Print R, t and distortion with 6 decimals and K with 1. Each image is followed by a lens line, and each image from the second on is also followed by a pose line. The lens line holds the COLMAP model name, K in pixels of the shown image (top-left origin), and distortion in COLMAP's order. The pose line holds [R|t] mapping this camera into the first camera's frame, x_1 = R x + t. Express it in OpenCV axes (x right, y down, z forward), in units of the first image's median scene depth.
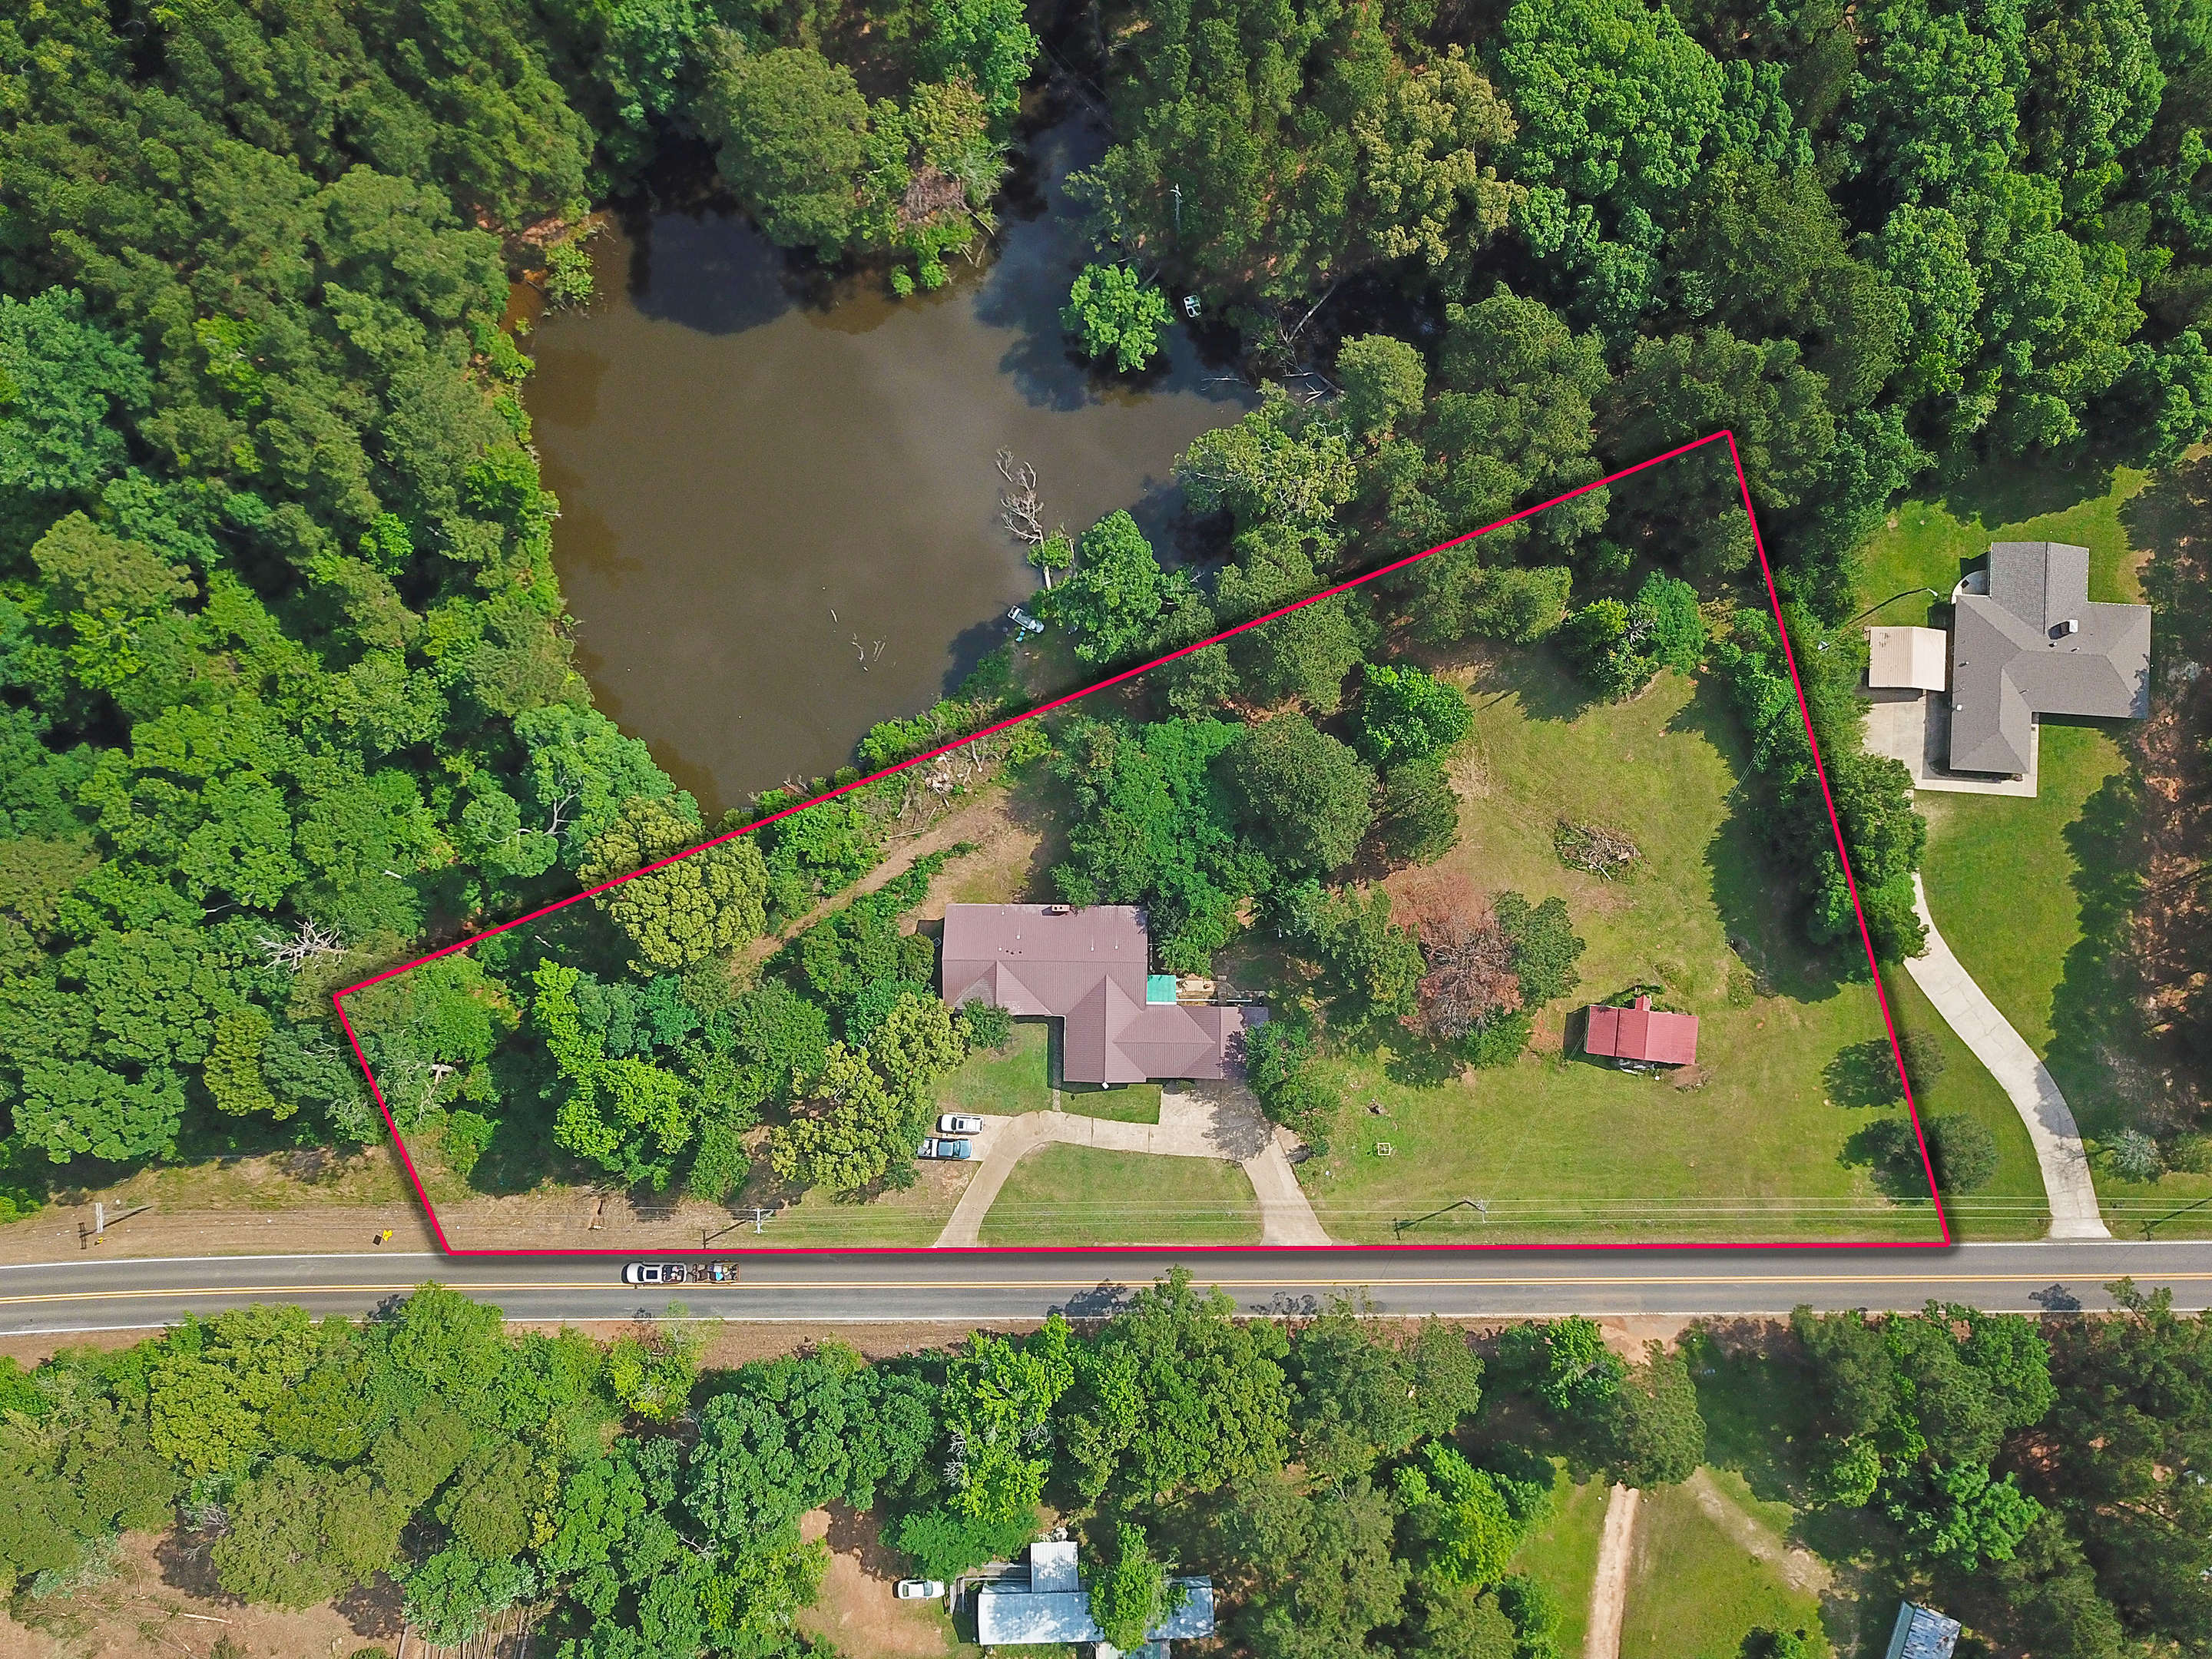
lens RADIAL K [[1670.5, 0, 1106.0], [0, 1670.5, 829.5], [0, 0, 1]] dist [-0.046191, 0.002270]
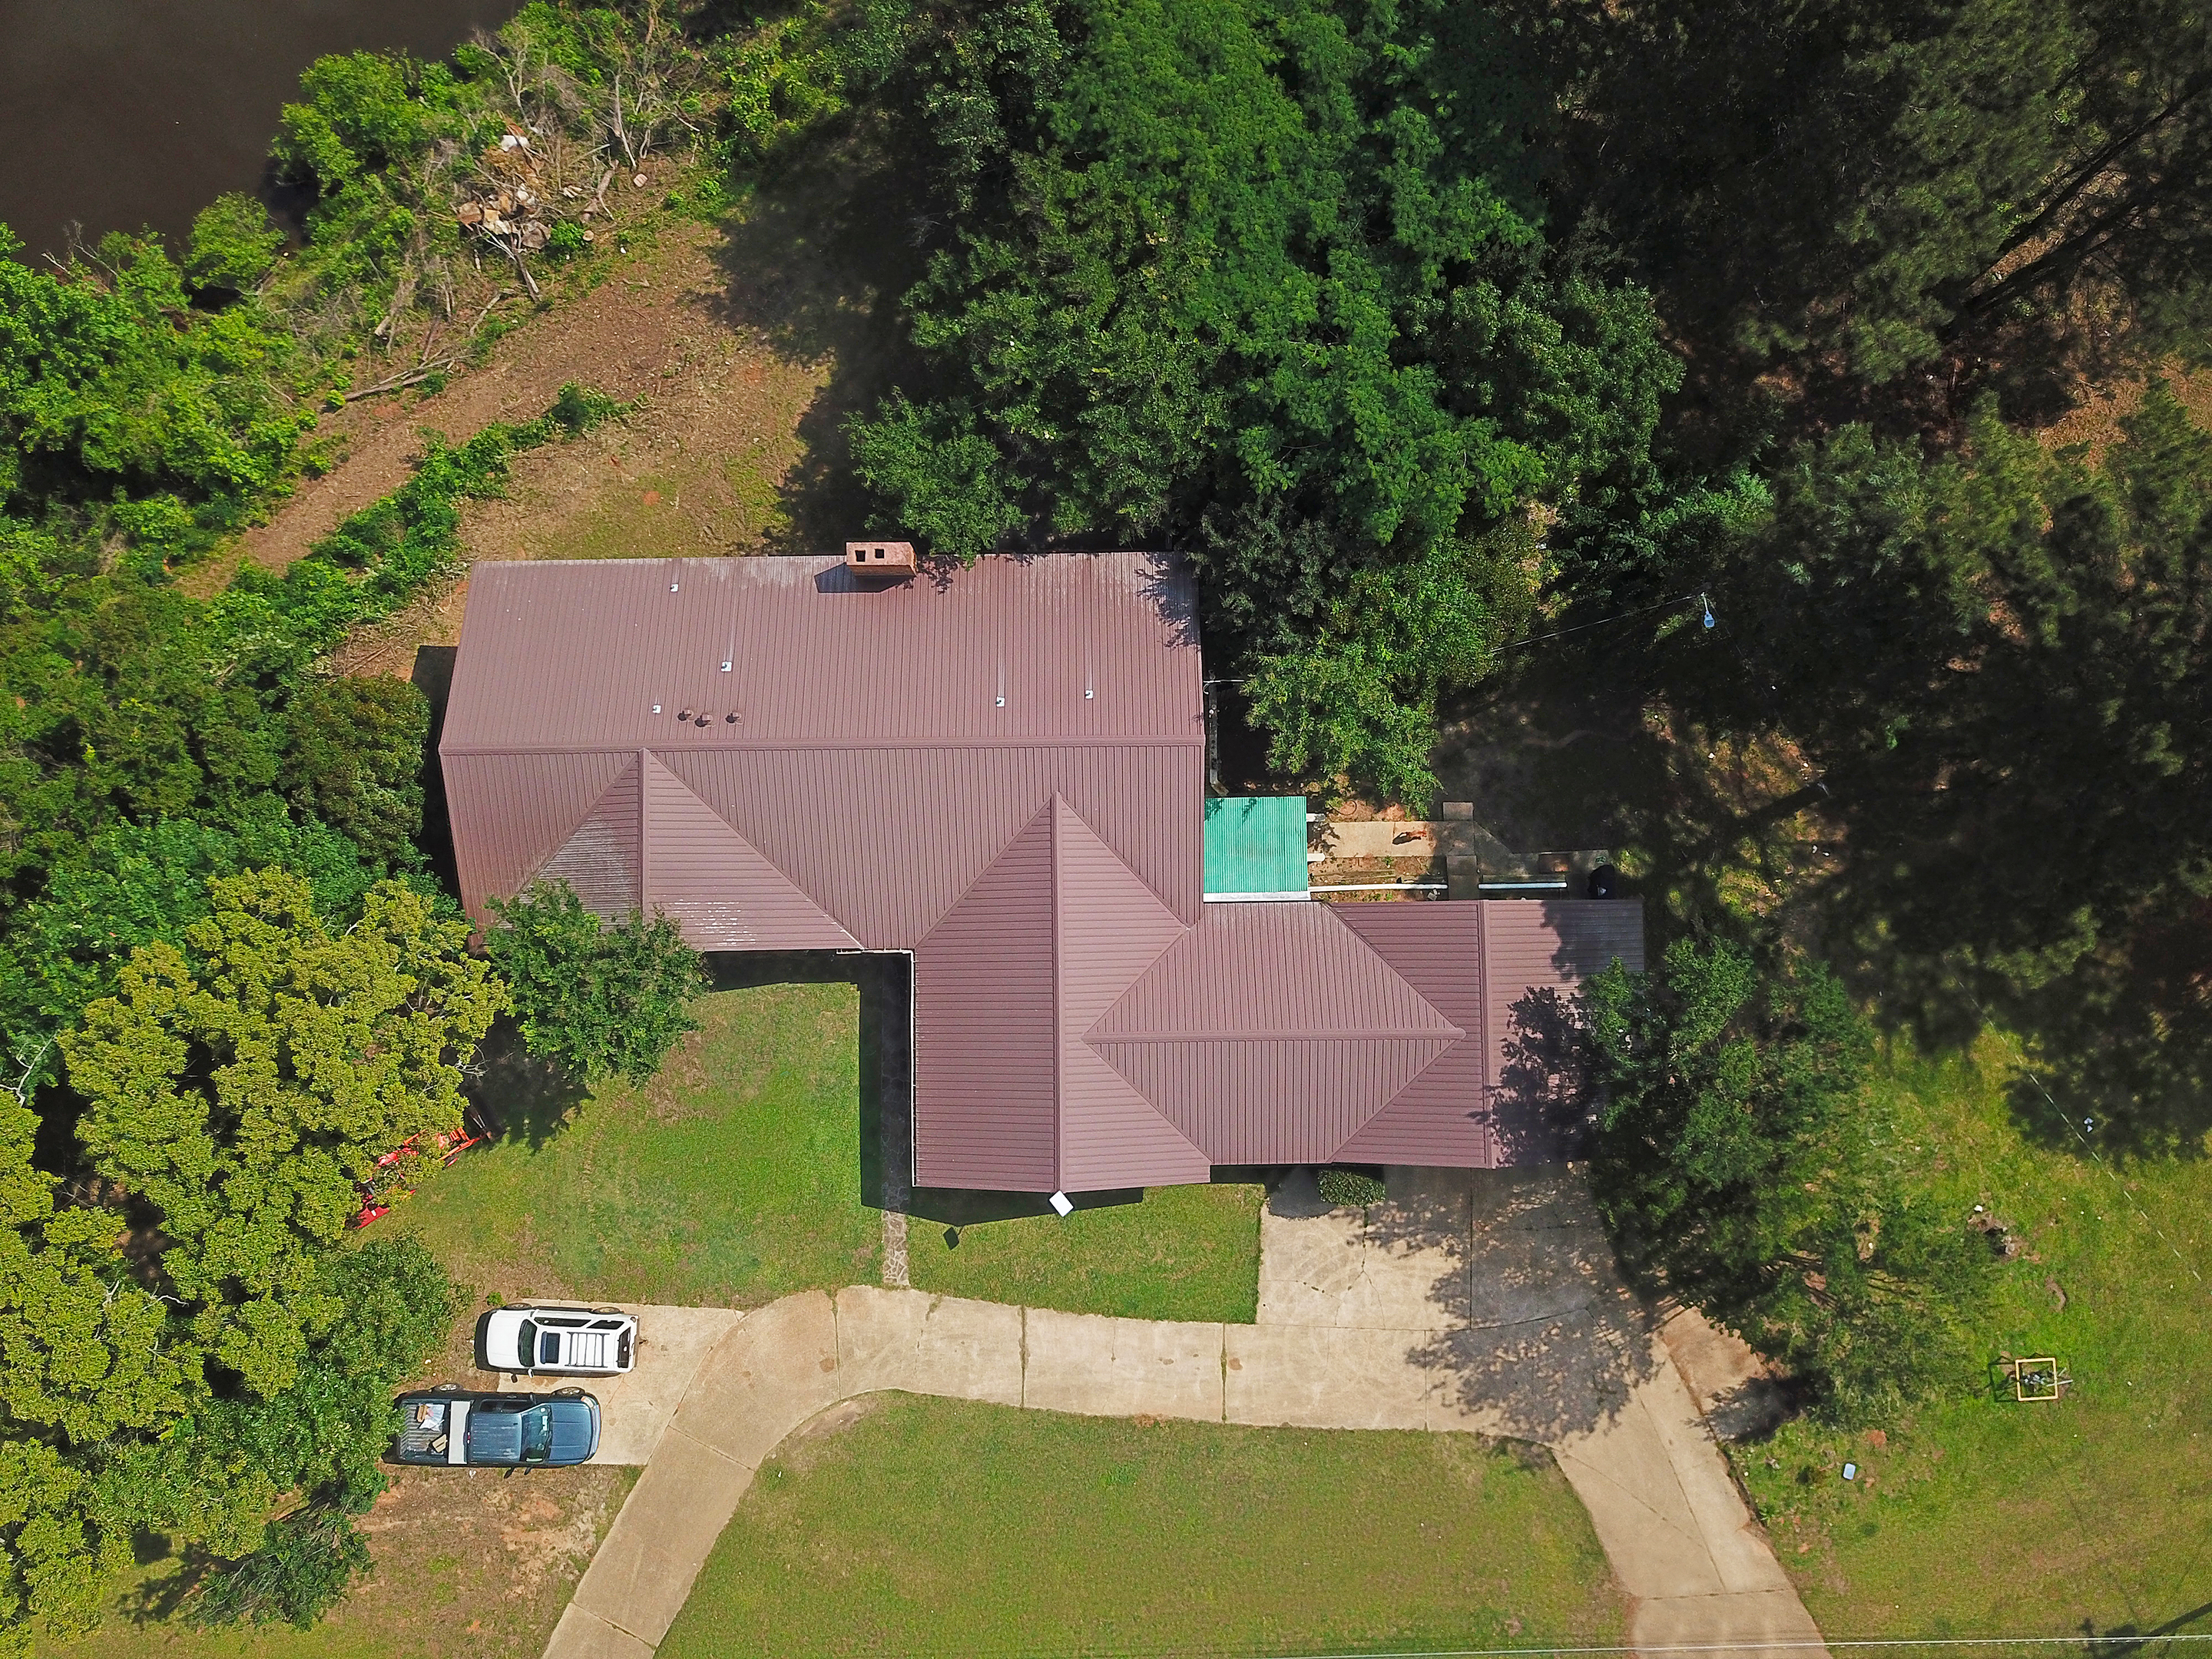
lens RADIAL K [[1672.3, 0, 1122.0], [0, 1672.3, 851.3], [0, 0, 1]] dist [-0.065045, -0.006019]
pose [[0.999345, -0.025137, 0.026023, 0.003732], [0.024556, 0.999448, 0.022386, 0.093444], [-0.026571, -0.021733, 0.999411, 0.754103]]
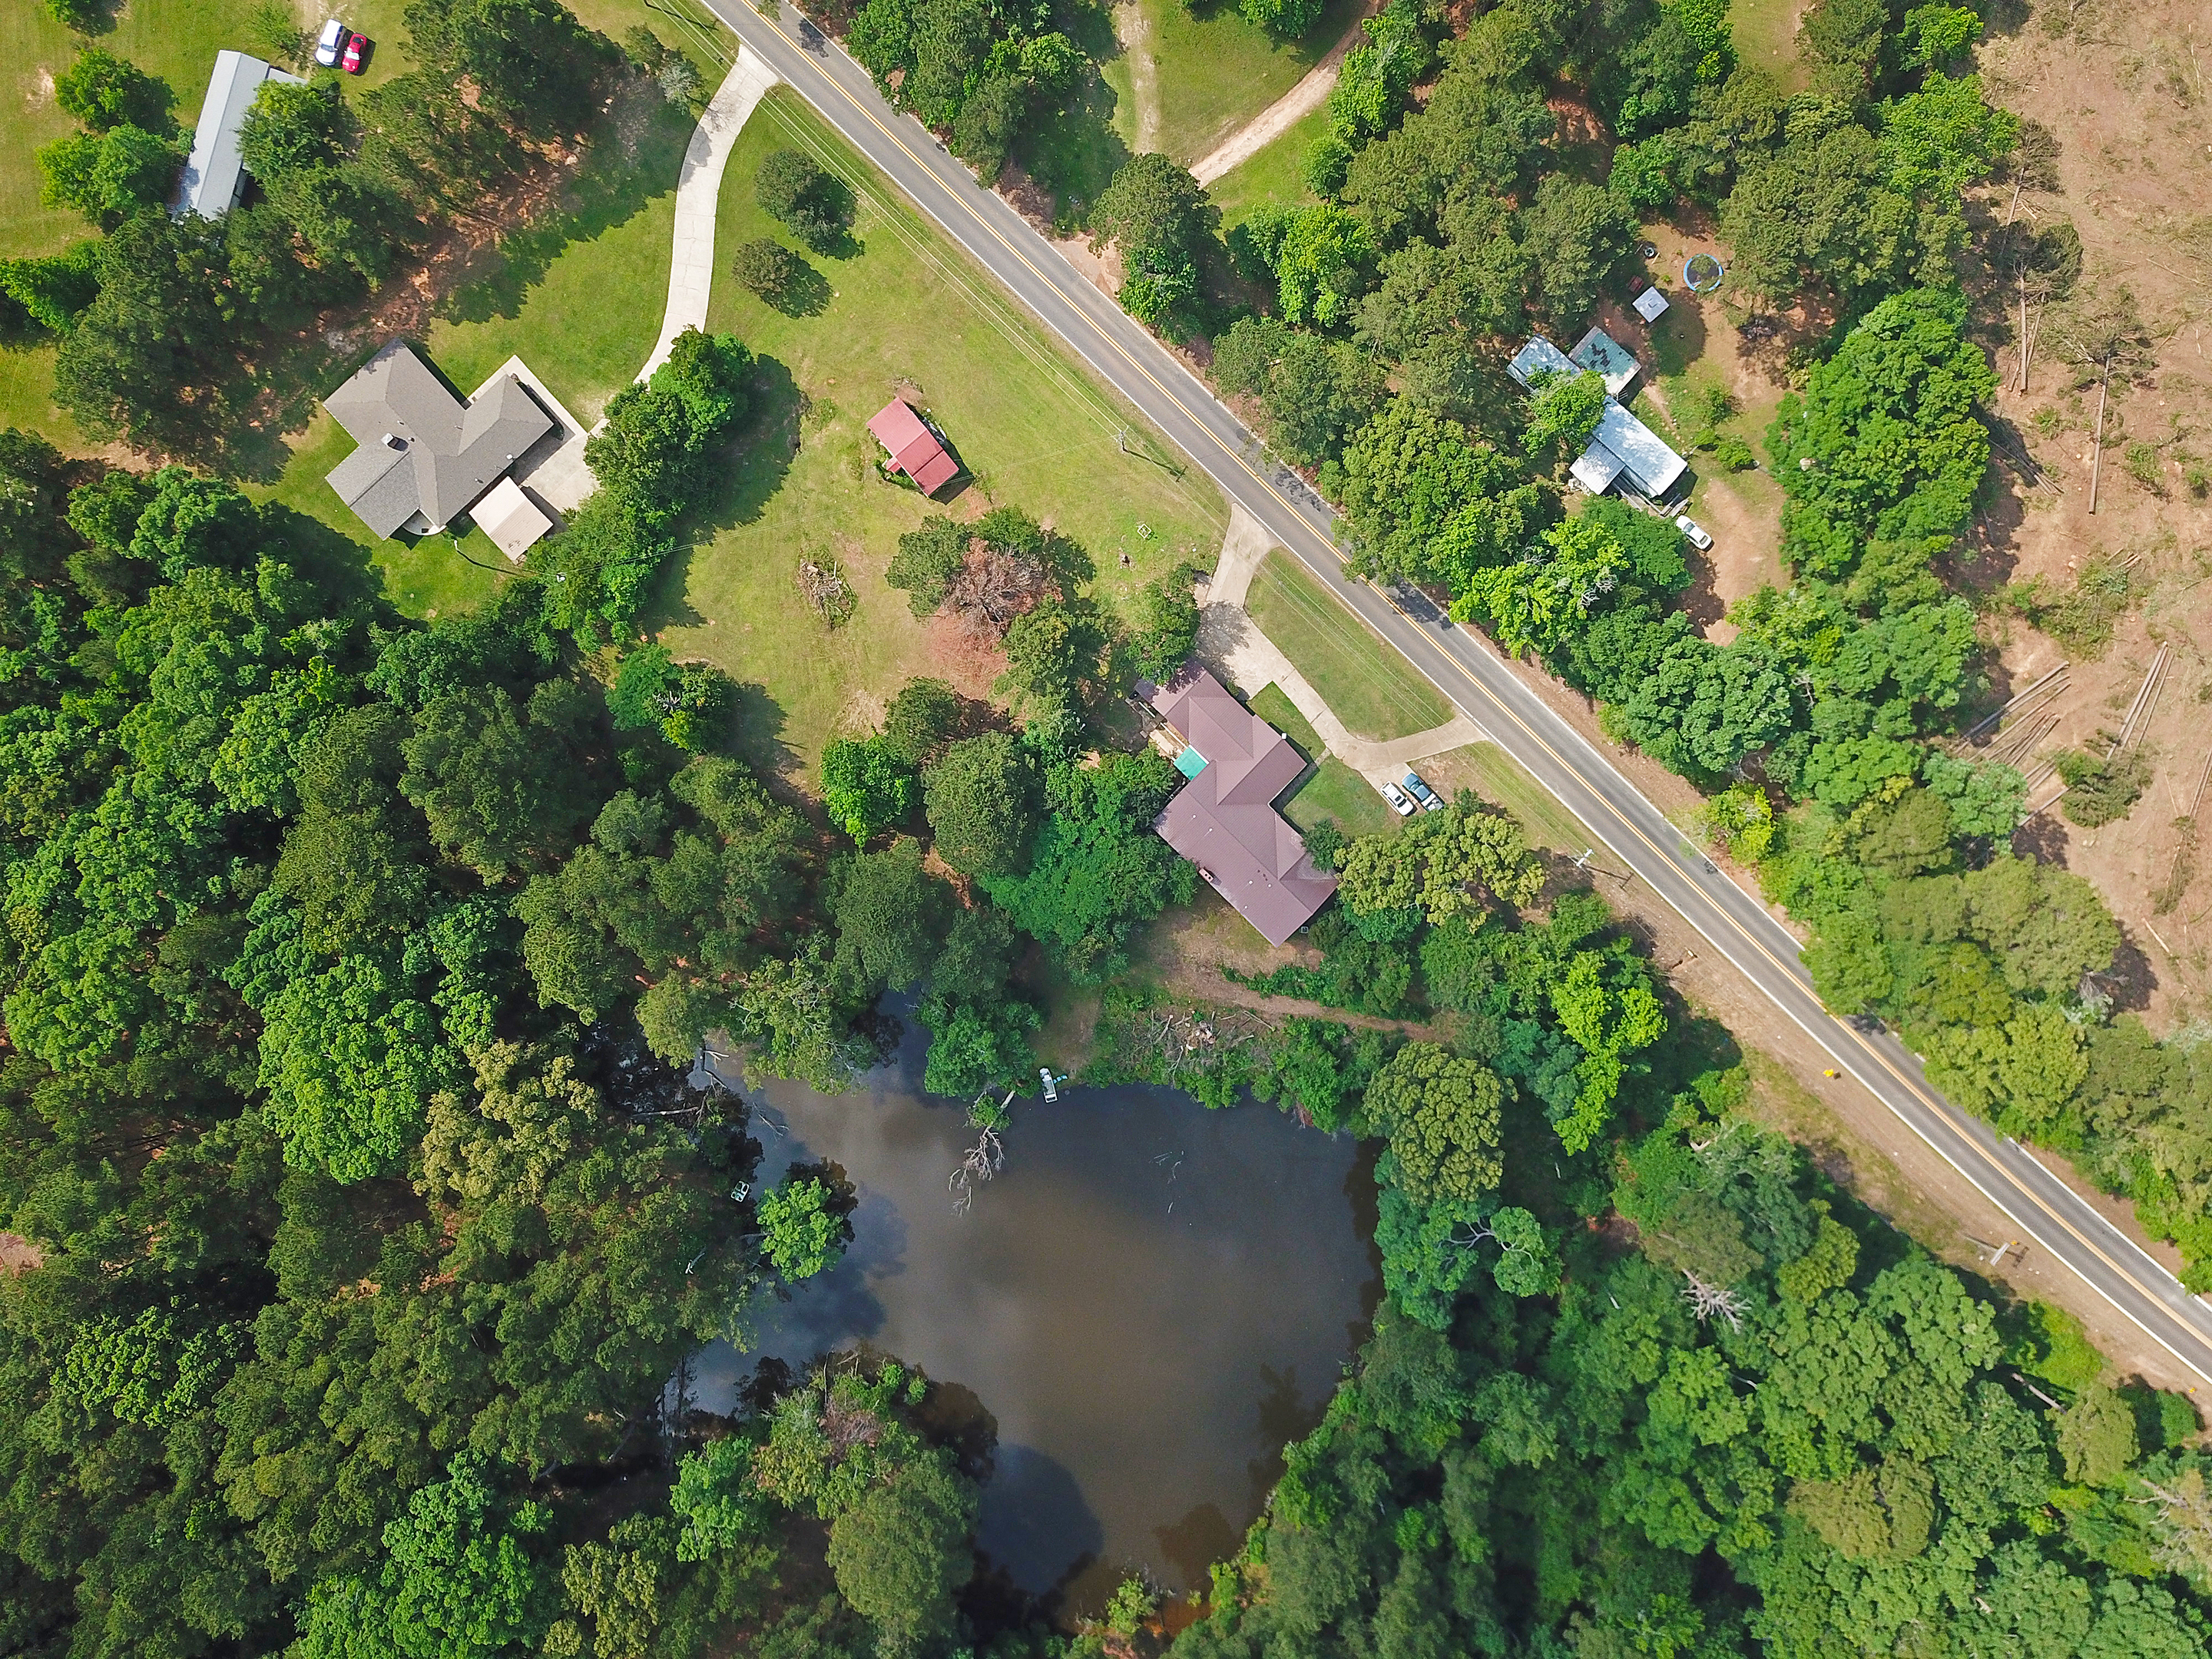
lens RADIAL K [[1672.3, 0, 1122.0], [0, 1672.3, 851.3], [0, 0, 1]] dist [-0.065045, -0.006019]
pose [[-0.725434, -0.688118, 0.015448, 0.007954], [0.687223, -0.722875, 0.071949, -0.064354], [-0.038342, 0.062811, 0.997289, -0.135894]]
